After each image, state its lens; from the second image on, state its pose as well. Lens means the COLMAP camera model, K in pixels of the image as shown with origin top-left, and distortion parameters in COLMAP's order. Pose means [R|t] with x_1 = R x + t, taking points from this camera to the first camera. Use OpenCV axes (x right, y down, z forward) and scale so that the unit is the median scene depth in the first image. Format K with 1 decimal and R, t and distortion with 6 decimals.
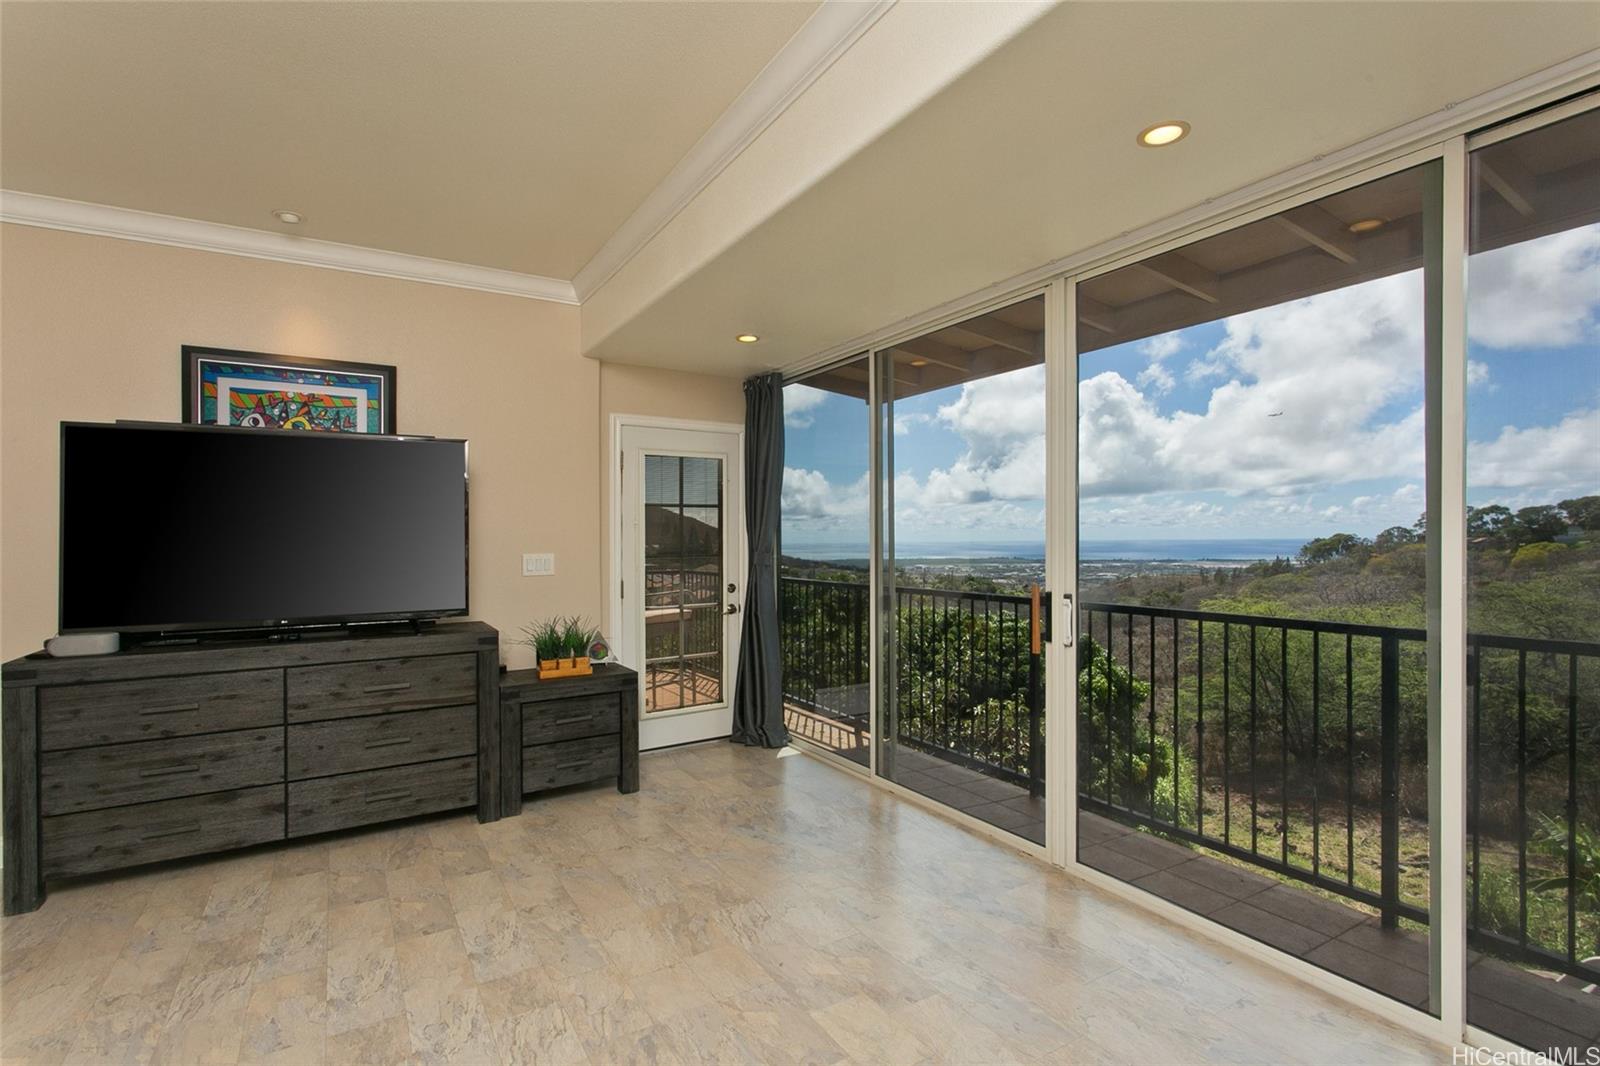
lens RADIAL K [[762.2, 0, 809.5], [0, 762.2, 541.6], [0, 0, 1]] dist [-0.000935, 0.000672]
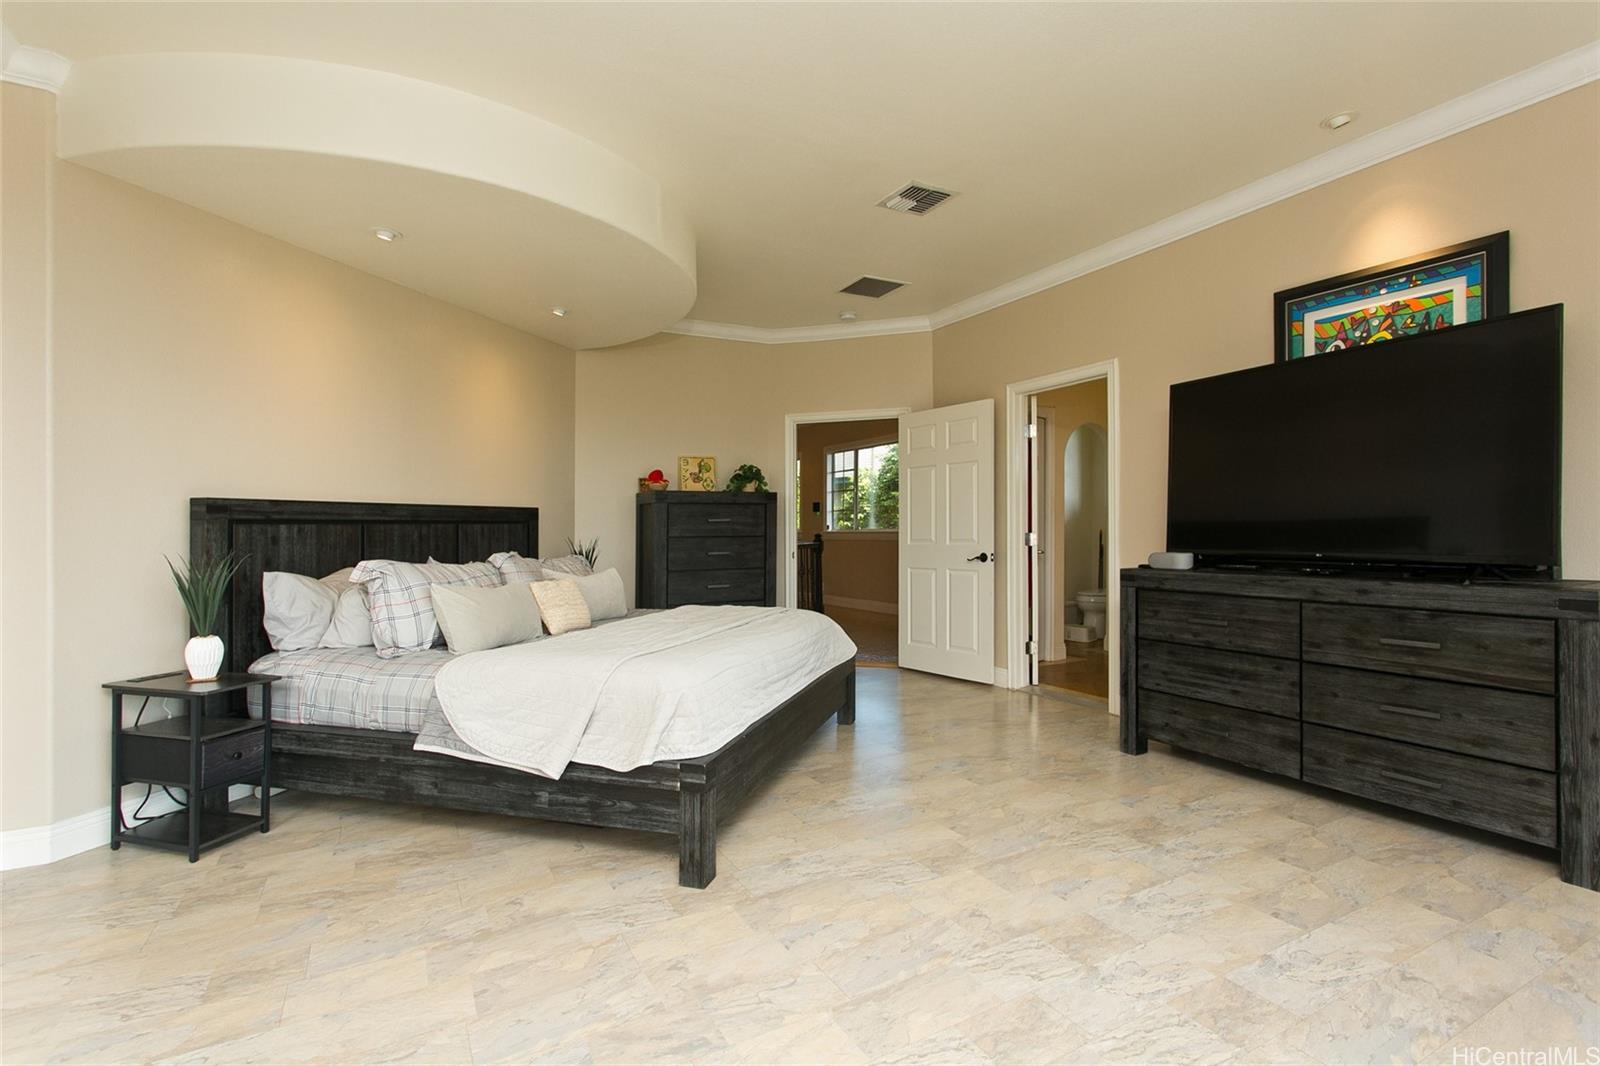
lens RADIAL K [[762.2, 0, 808.9], [0, 762.2, 525.1], [0, 0, 1]] dist [-0.000935, 0.000672]
pose [[-0.065627, 0.000096, -0.997844, 0.295153], [0.006424, 0.999979, -0.000327, 0.064817], [0.997824, -0.006432, -0.065626, 0.435370]]
